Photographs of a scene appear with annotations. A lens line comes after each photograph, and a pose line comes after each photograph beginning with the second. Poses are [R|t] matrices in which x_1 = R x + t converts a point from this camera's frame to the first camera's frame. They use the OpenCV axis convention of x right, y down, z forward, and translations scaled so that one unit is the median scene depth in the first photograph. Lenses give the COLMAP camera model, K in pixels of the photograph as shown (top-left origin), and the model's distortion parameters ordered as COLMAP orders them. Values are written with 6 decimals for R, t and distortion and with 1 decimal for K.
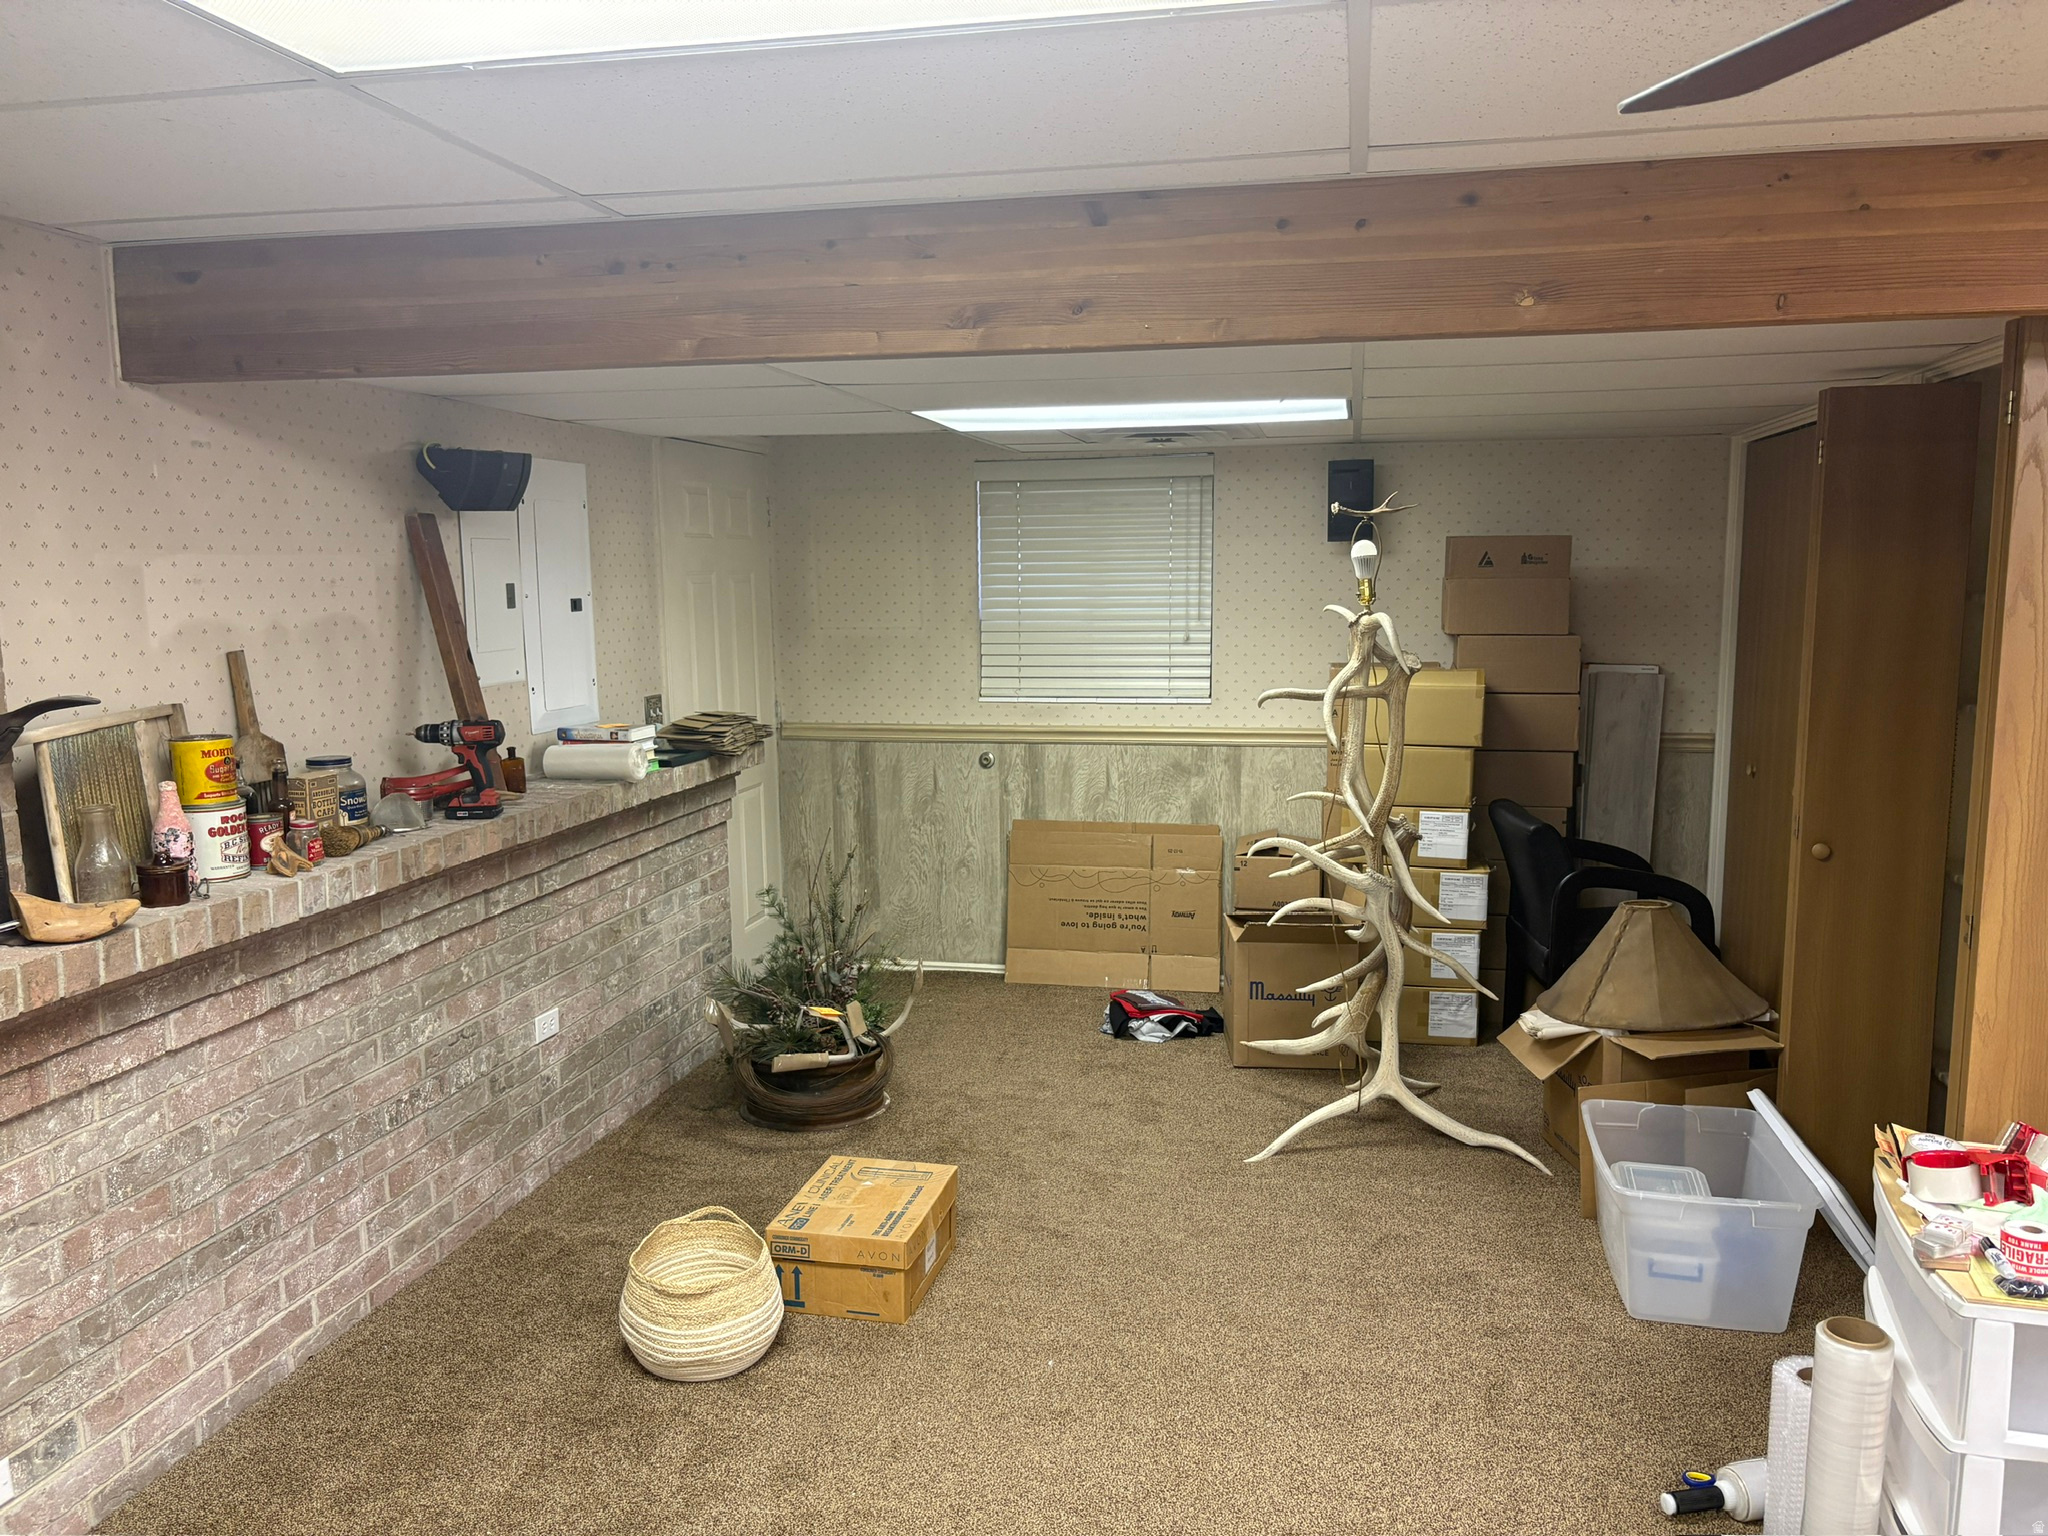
lens RADIAL K [[1535.9, 0, 1024.0], [0, 1535.9, 768.0], [0, 0, 1]] dist [0.030620, -0.069446]
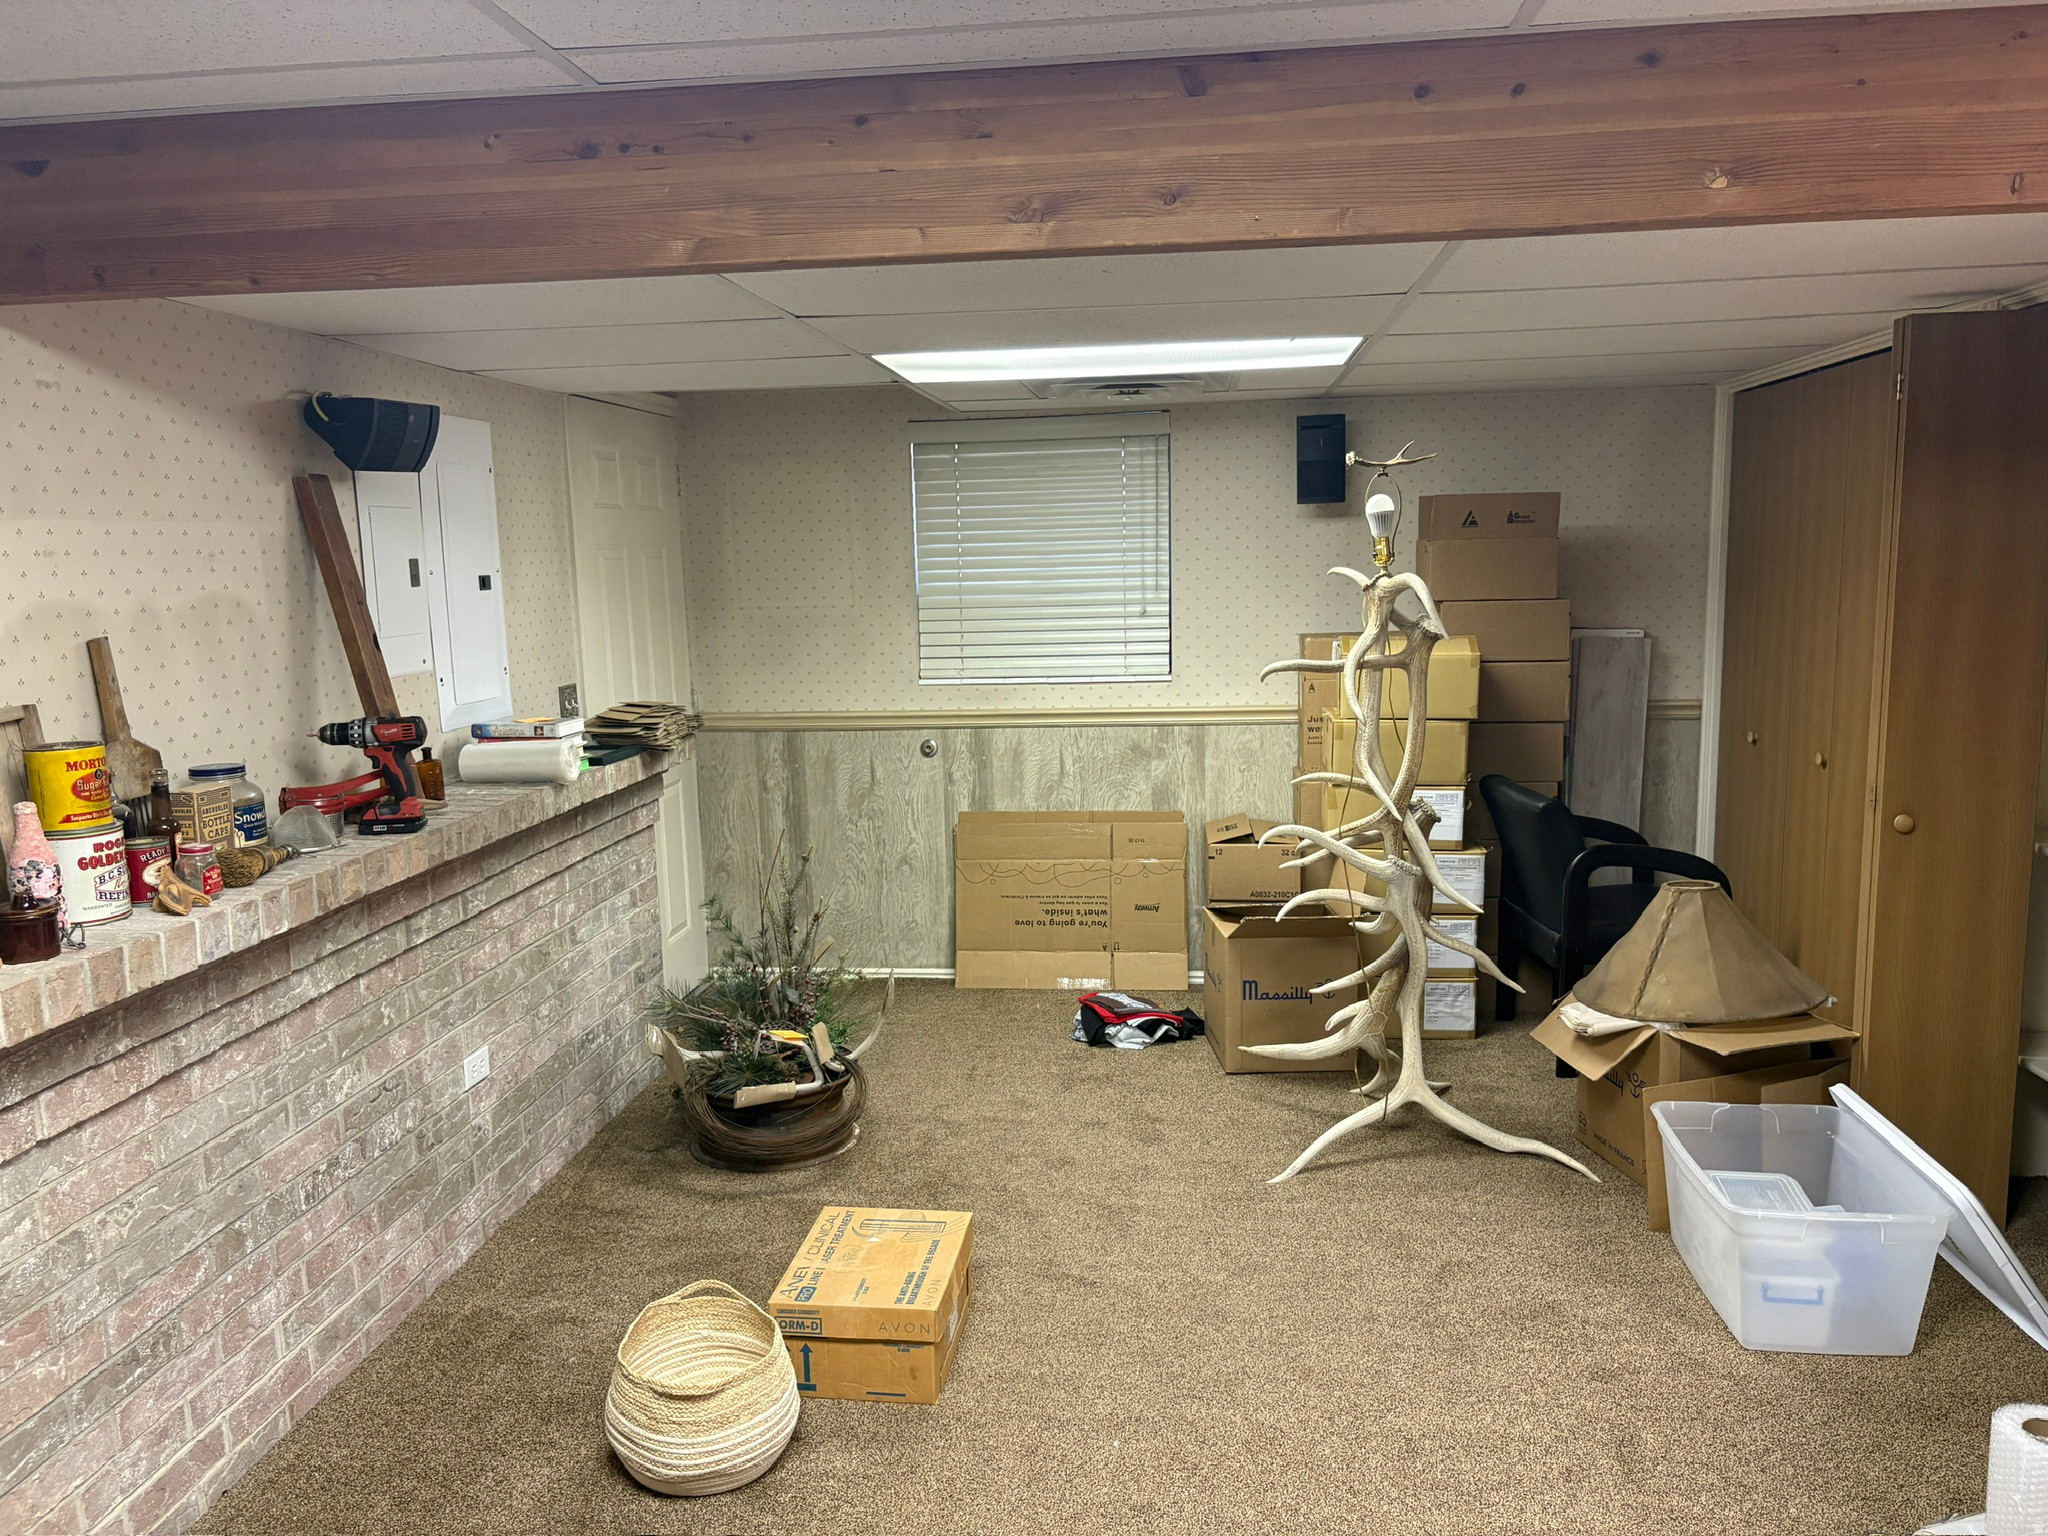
lens RADIAL K [[1559.2, 0, 1024.3], [0, 1559.2, 773.0], [0, 0, 1]] dist [0.039935, -0.067222]
pose [[0.996059, -0.028114, 0.084119, -0.073919], [0.027040, 0.999538, 0.013890, -0.002483], [-0.084471, -0.011561, 0.996359, 0.101594]]
